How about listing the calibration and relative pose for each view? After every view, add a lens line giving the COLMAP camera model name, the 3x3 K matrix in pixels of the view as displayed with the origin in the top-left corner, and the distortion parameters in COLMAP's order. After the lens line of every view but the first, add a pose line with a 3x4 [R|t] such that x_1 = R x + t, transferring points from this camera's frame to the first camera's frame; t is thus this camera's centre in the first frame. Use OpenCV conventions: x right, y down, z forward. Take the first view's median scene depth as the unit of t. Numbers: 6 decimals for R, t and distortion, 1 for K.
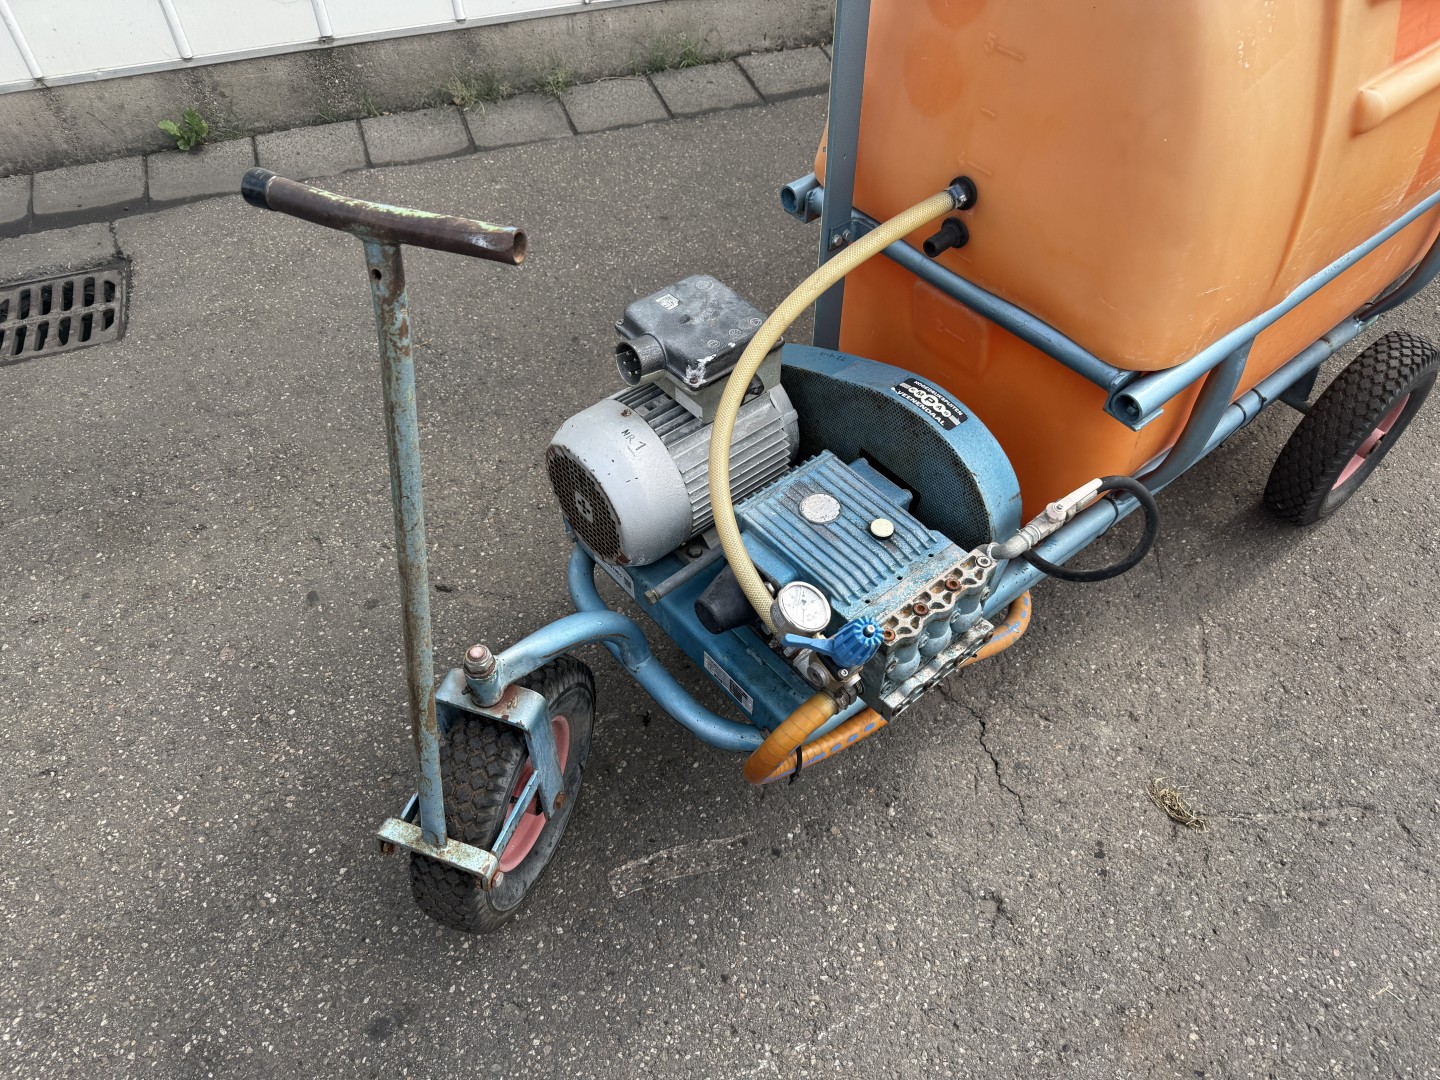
lens RADIAL K [[1007.3, 0, 692.2], [0, 1007.3, 598.2], [0, 0, 1]] dist [0.173913, -0.241557]
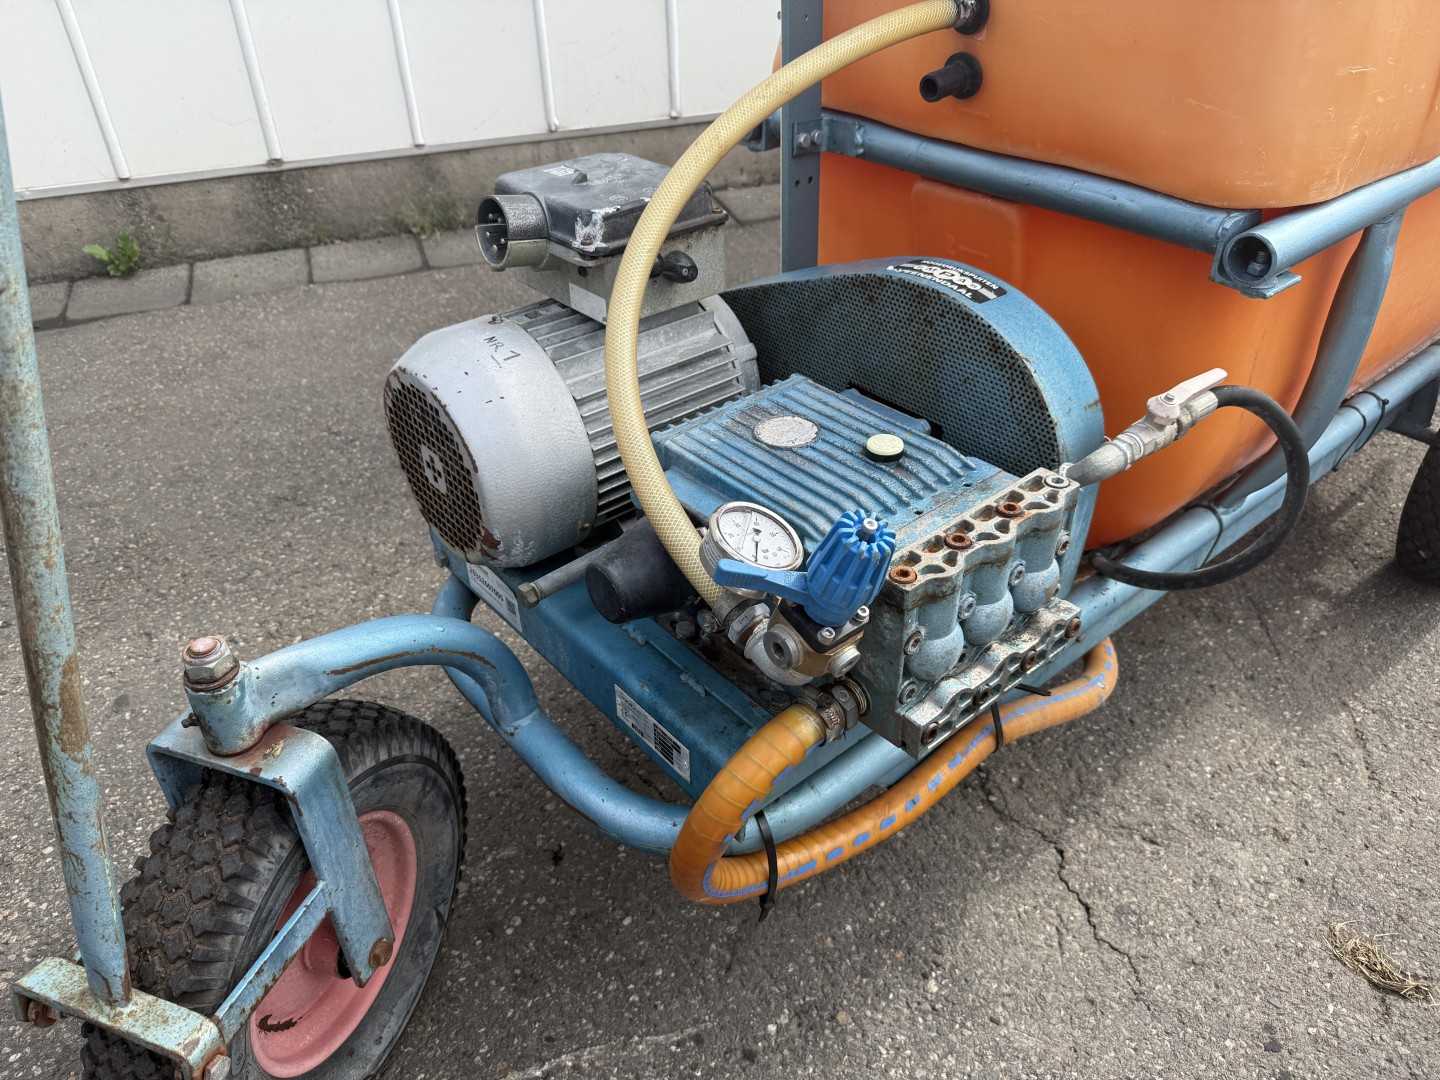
lens RADIAL K [[1089.2, 0, 683.5], [0, 1089.2, 543.0], [0, 0, 1]] dist [0.007649, 0.001312]
pose [[0.999890, -0.011763, -0.009063, 0.052238], [0.009040, 0.966381, -0.256956, 0.118694], [0.011781, 0.256846, 0.966381, 0.281165]]
